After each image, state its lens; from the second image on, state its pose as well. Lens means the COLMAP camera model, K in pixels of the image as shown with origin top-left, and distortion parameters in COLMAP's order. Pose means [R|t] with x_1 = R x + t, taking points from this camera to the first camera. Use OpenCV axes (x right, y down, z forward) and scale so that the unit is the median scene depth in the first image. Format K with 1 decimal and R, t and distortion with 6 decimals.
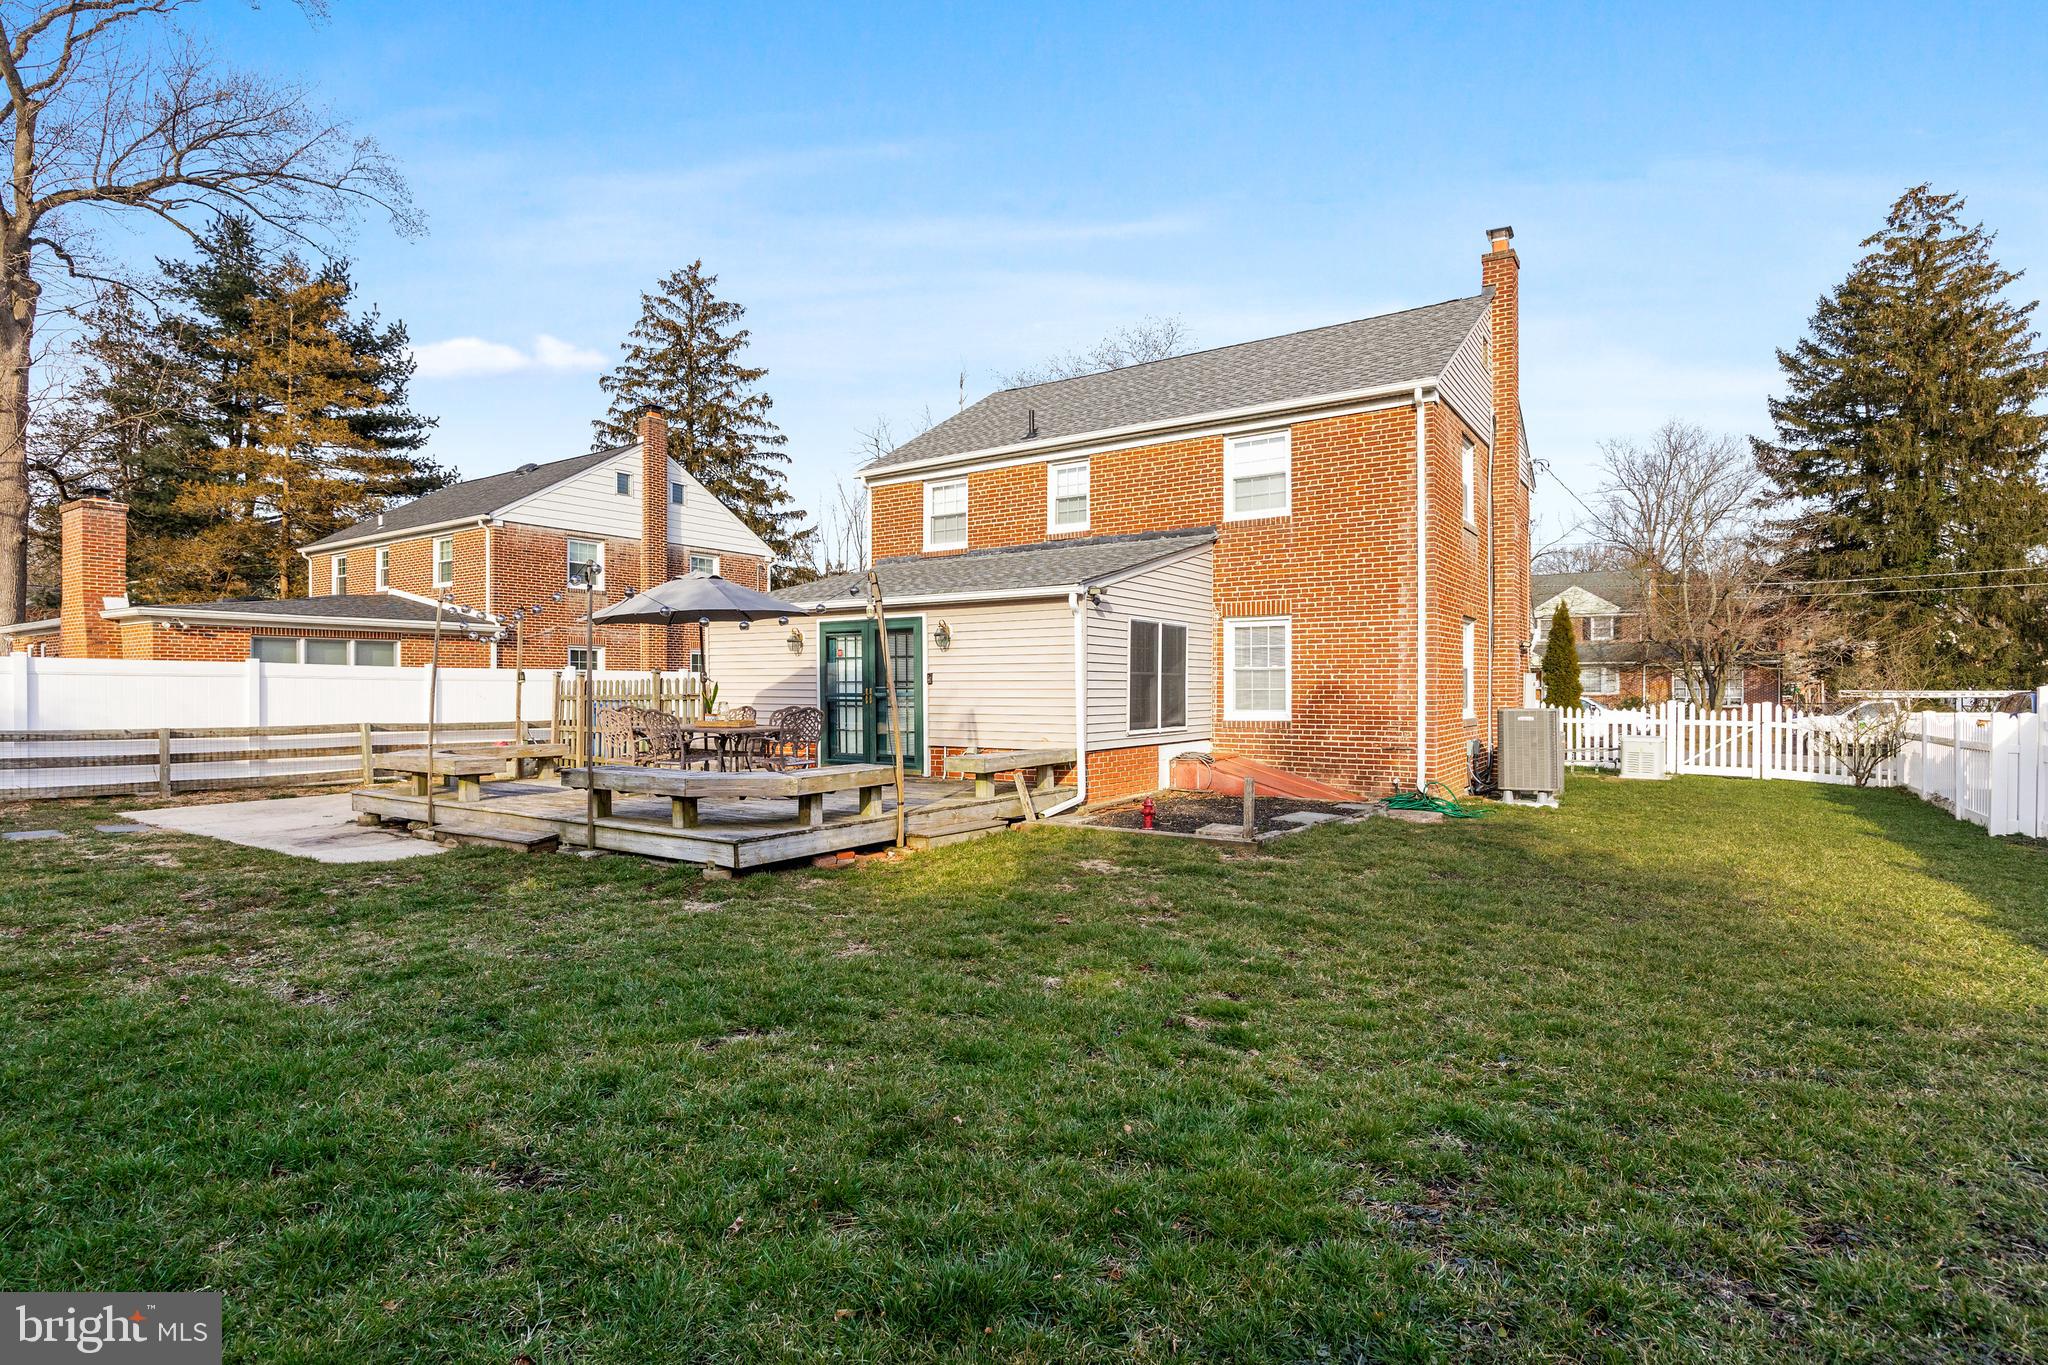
lens RADIAL K [[1028.9, 0, 1008.4], [0, 1028.9, 685.7], [0, 0, 1]] dist [-0.014048, -0.000550]
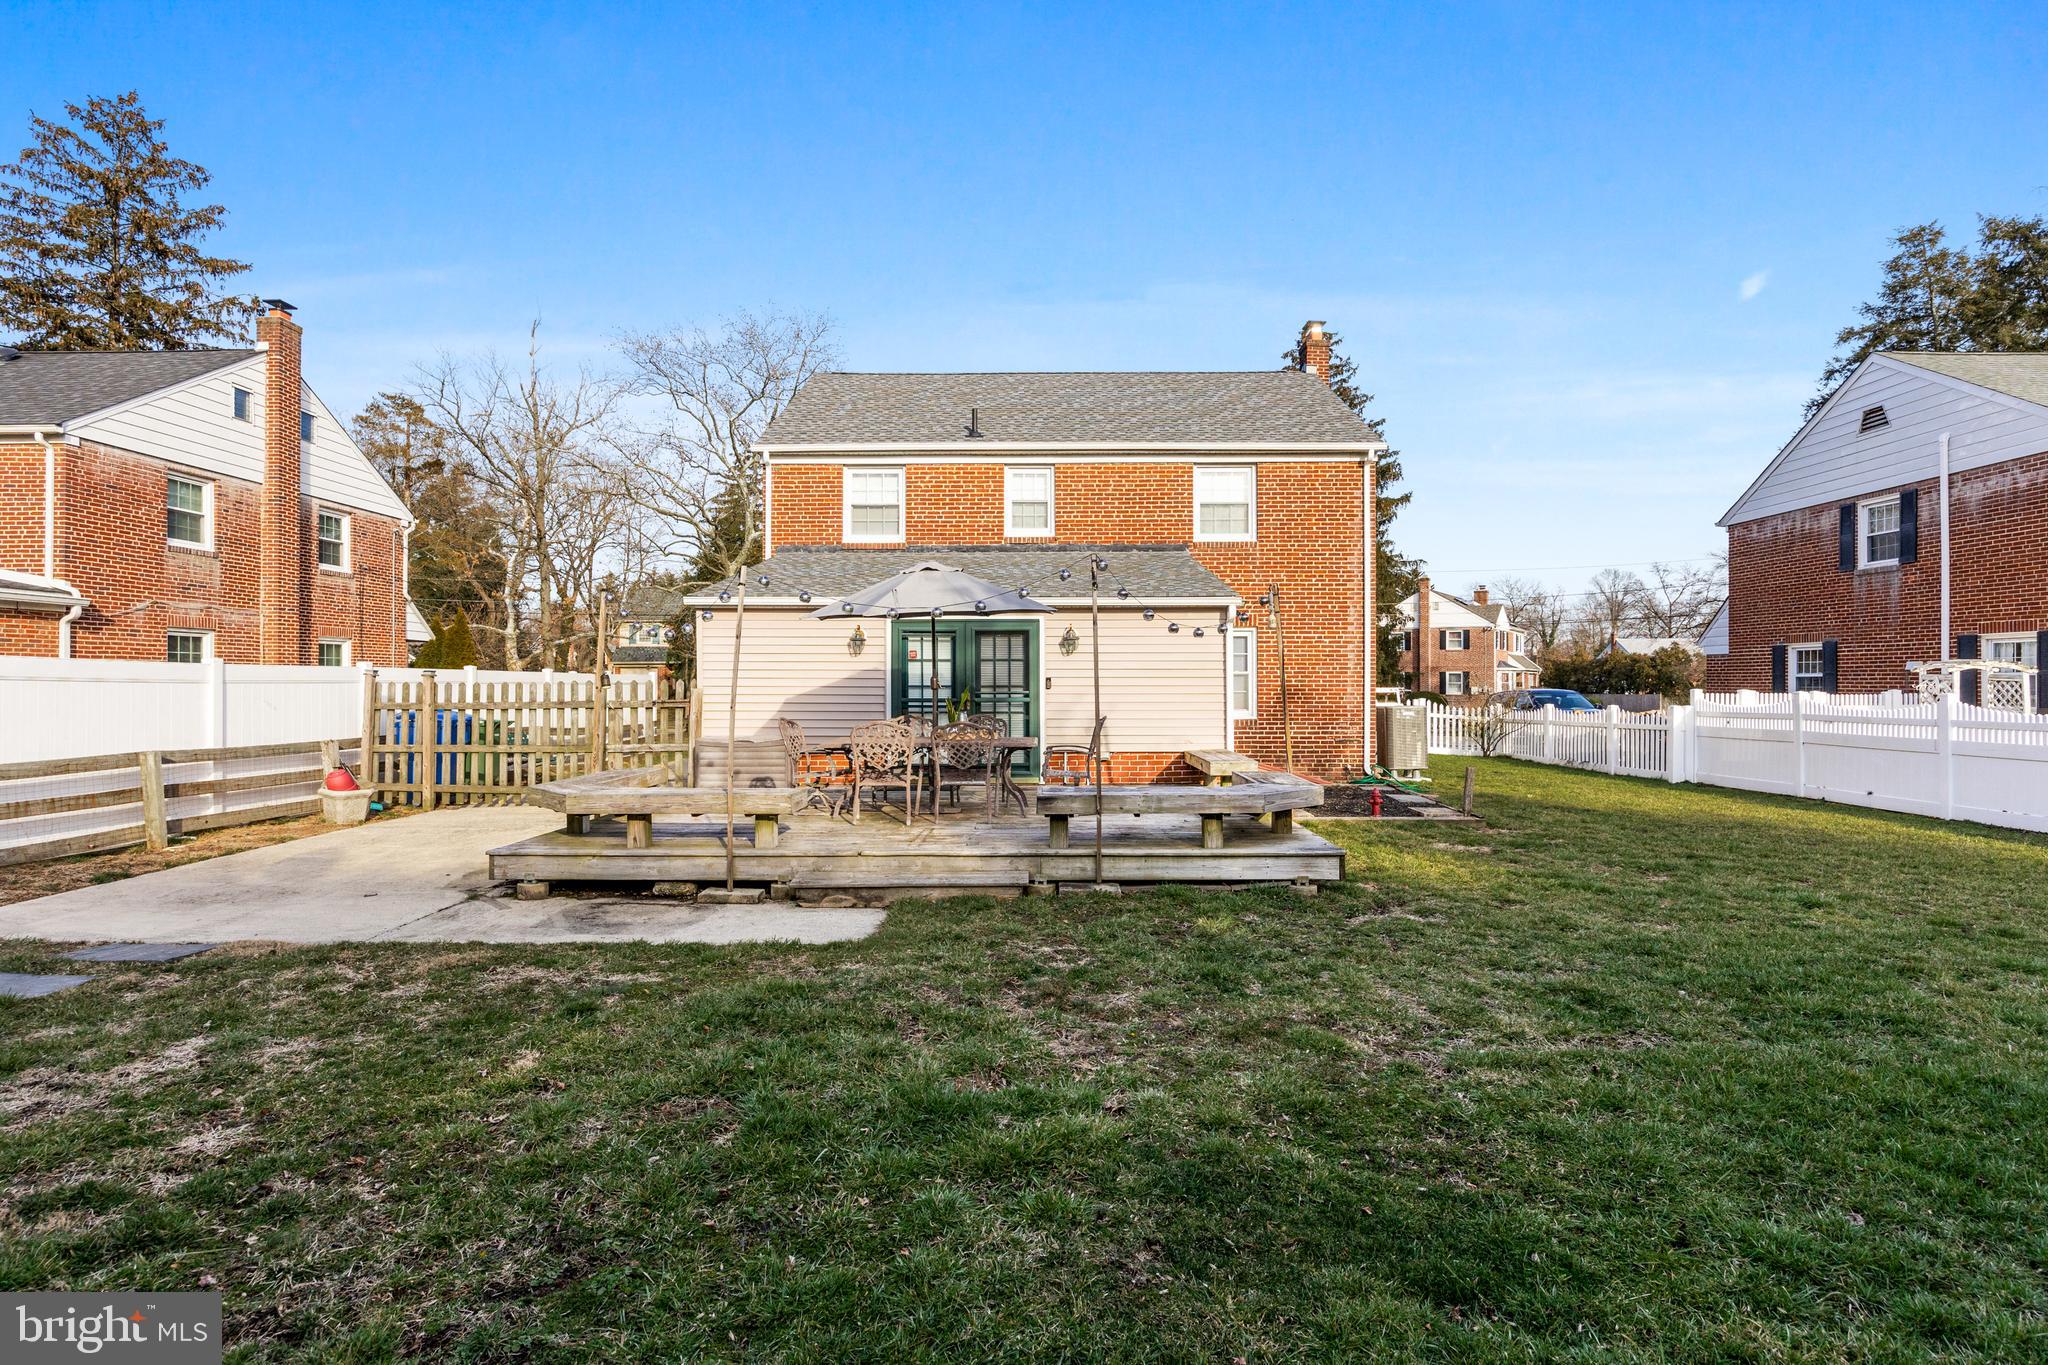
lens RADIAL K [[1028.9, 0, 1025.8], [0, 1028.9, 677.6], [0, 0, 1]] dist [-0.014048, -0.000550]
pose [[0.823370, 0.002525, 0.567499, -0.539904], [-0.000718, 0.999994, -0.003408, -0.007423], [-0.567504, 0.002398, 0.823367, 0.176510]]
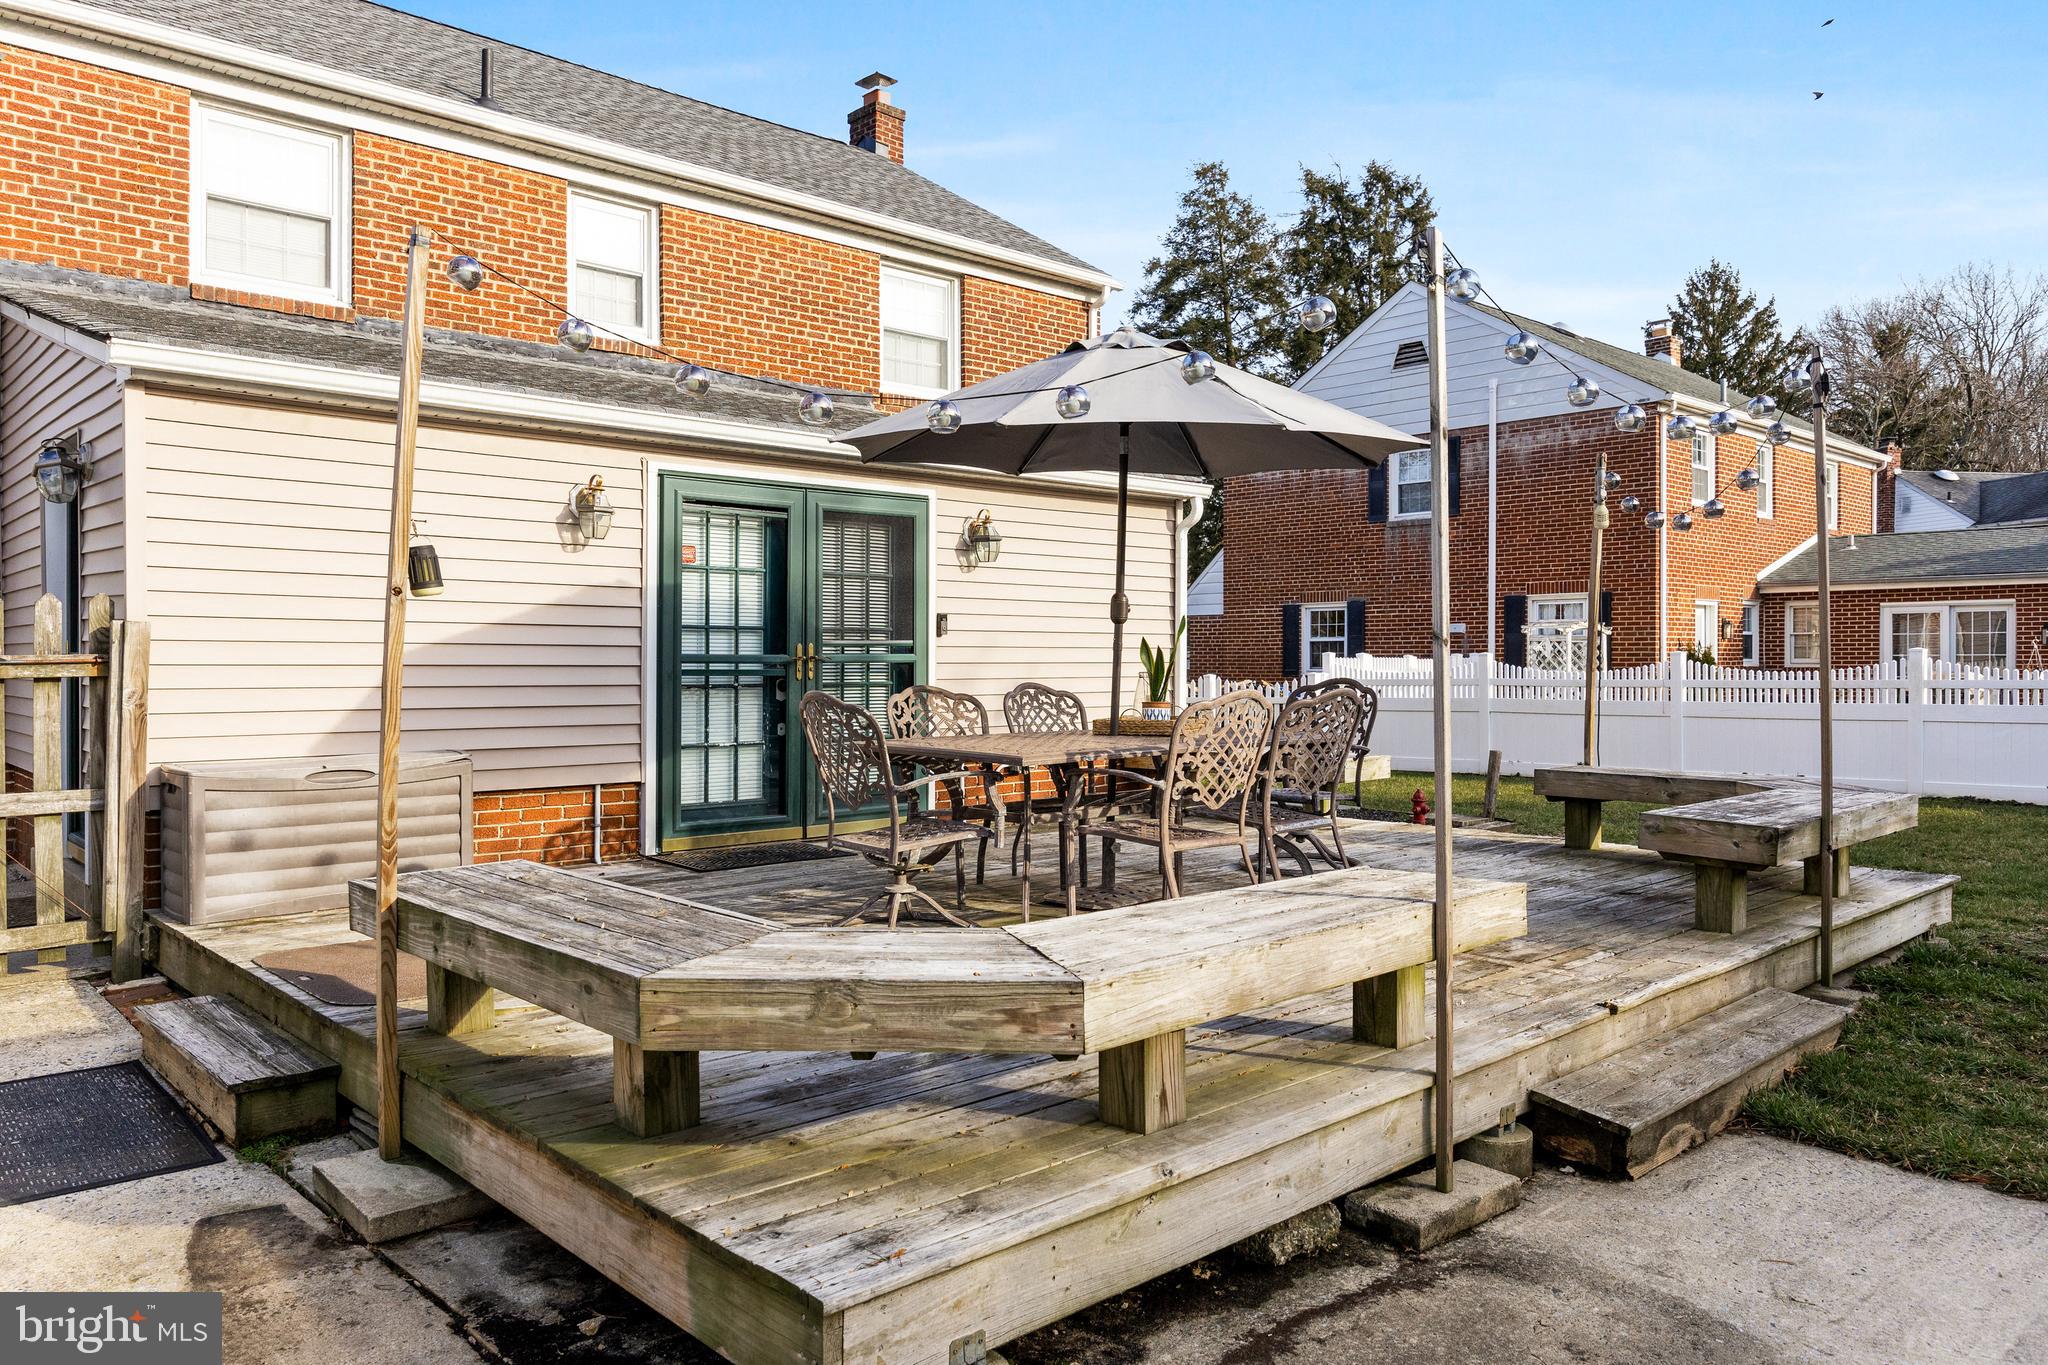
lens RADIAL K [[1438.0, 0, 1032.2], [0, 1438.0, 677.2], [0, 0, 1]] dist [-0.007416, -0.001445]
pose [[0.199149, -0.010957, 0.979908, -0.617840], [0.000180, 0.999938, 0.011144, 0.008751], [-0.979969, -0.002043, 0.199138, 0.686267]]
